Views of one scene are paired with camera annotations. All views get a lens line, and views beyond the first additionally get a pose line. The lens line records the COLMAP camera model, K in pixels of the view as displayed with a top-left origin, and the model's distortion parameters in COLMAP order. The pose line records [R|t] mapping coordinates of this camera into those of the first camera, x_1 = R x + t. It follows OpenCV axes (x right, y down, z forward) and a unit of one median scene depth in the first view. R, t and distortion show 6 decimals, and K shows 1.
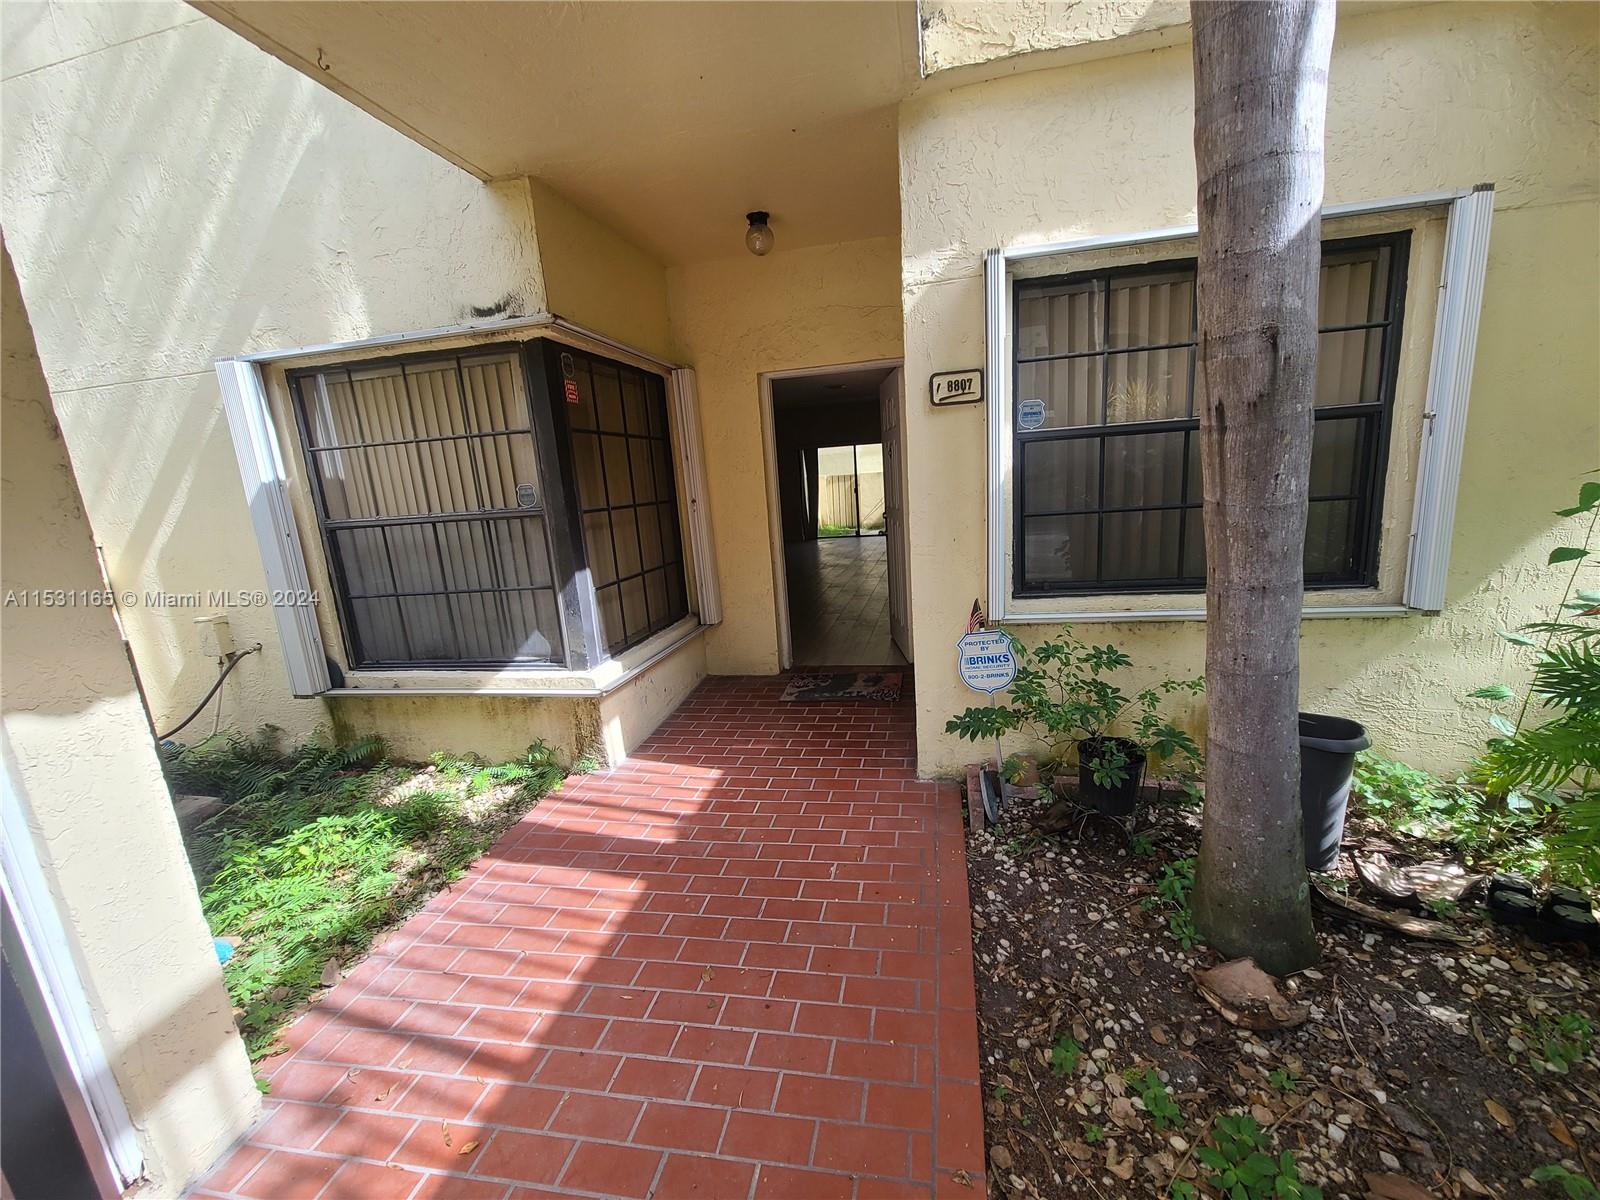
lens RADIAL K [[648.0, 0, 812.4], [0, 648.0, 614.3], [0, 0, 1]] dist [0.001719, -0.002724]
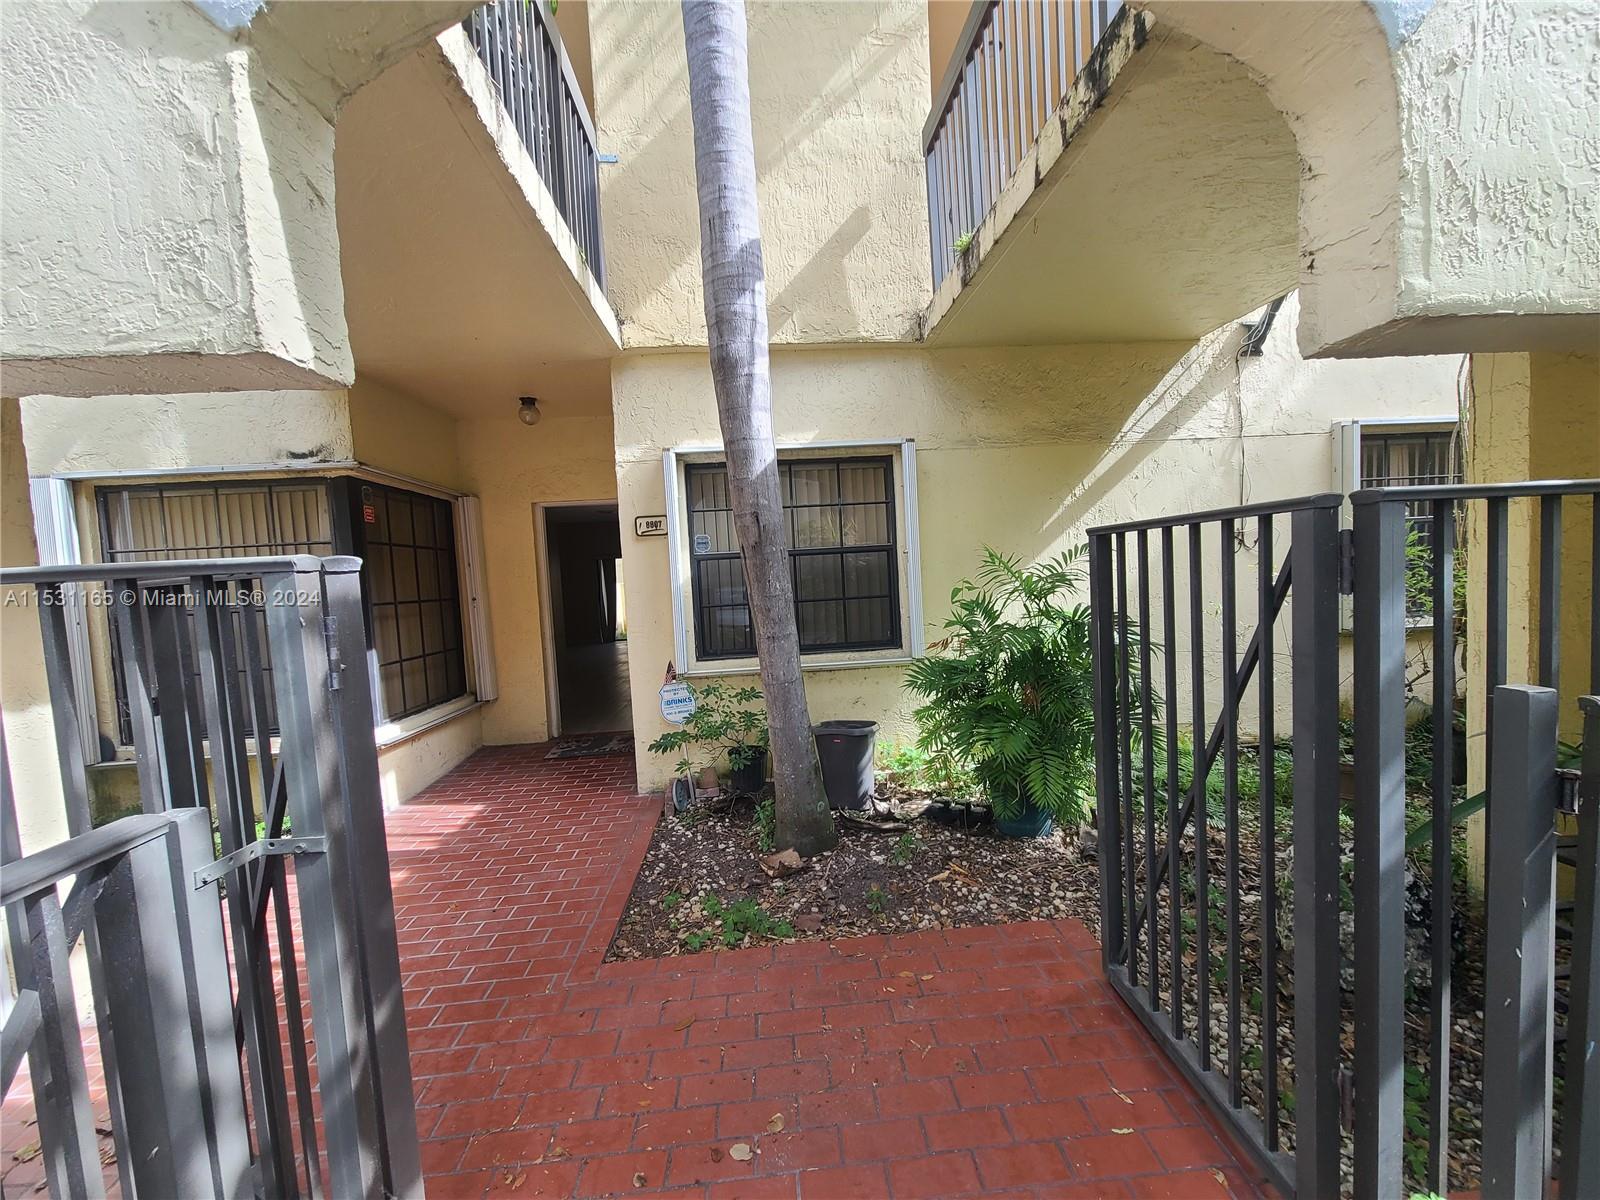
lens RADIAL K [[648.0, 0, 812.4], [0, 648.0, 614.3], [0, 0, 1]] dist [0.001719, -0.002724]
pose [[0.962938, 0.000939, 0.269720, 0.143000], [0.043646, 0.986272, -0.159258, 0.107206], [-0.266166, 0.165128, 0.949678, -0.463348]]
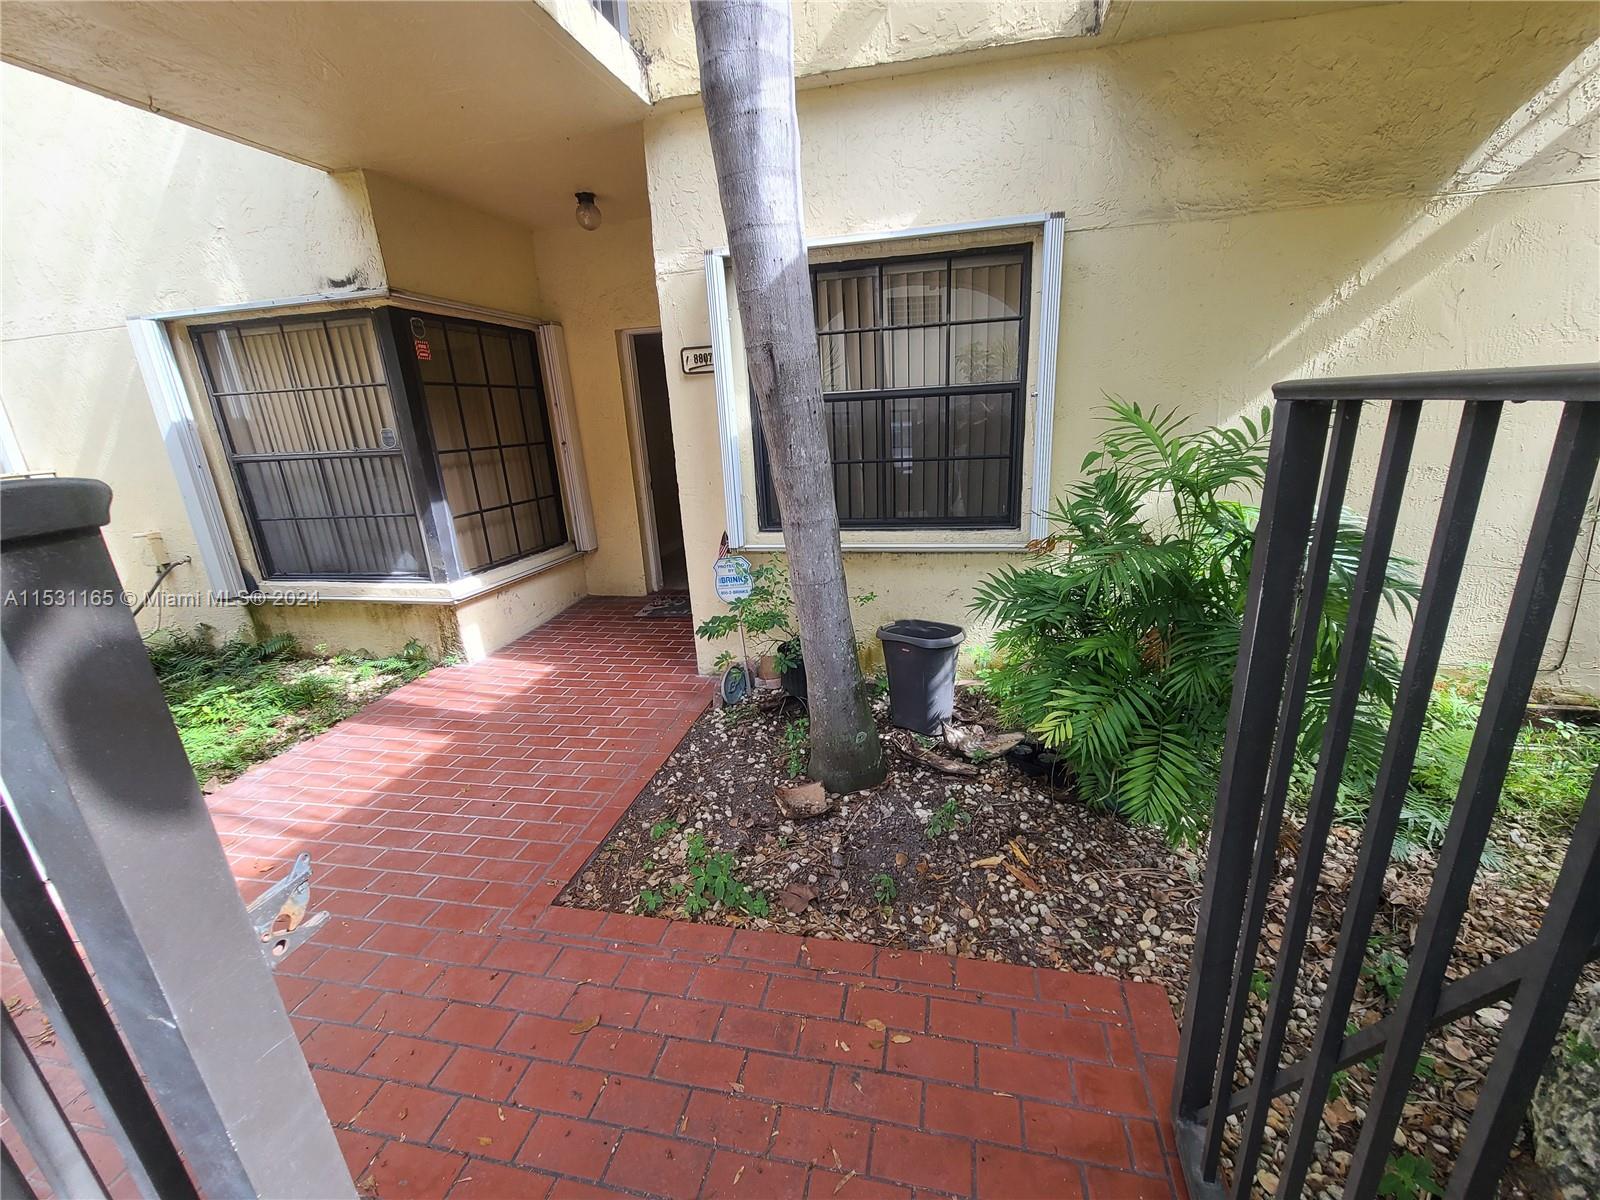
lens RADIAL K [[648.0, 0, 812.4], [0, 648.0, 614.3], [0, 0, 1]] dist [0.001719, -0.002724]
pose [[0.999660, 0.024410, -0.009218, 0.380148], [-0.023423, 0.995180, 0.095229, 0.011614], [0.011498, -0.094981, 0.995413, -0.237079]]
